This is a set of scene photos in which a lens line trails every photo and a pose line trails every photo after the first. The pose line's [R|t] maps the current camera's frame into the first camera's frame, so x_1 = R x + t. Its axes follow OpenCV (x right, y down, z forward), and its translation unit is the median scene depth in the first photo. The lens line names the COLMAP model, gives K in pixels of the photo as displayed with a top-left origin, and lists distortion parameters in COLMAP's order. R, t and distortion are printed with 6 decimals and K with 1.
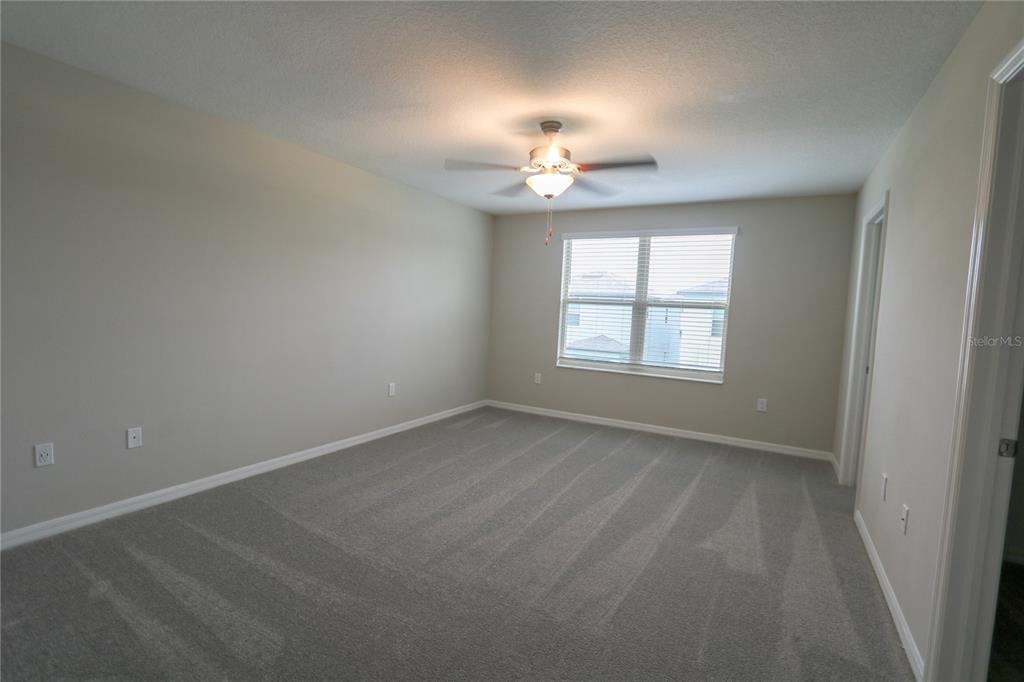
lens RADIAL K [[469.0, 0, 508.3], [0, 469.0, 334.9], [0, 0, 1]] dist [-0.011192, 0.000762]
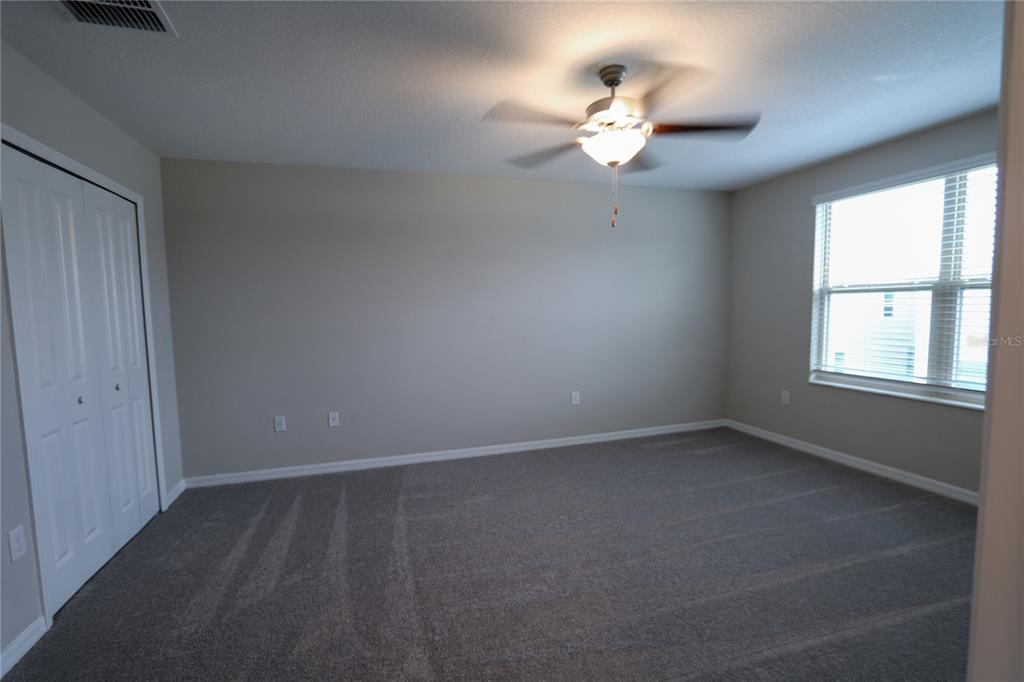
lens RADIAL K [[469.0, 0, 514.0], [0, 469.0, 341.8], [0, 0, 1]] dist [-0.011192, 0.000762]
pose [[0.732747, -0.009456, -0.680435, 0.357806], [0.012391, 0.999923, -0.000553, -0.001427], [0.680388, -0.008026, 0.732808, 0.230811]]
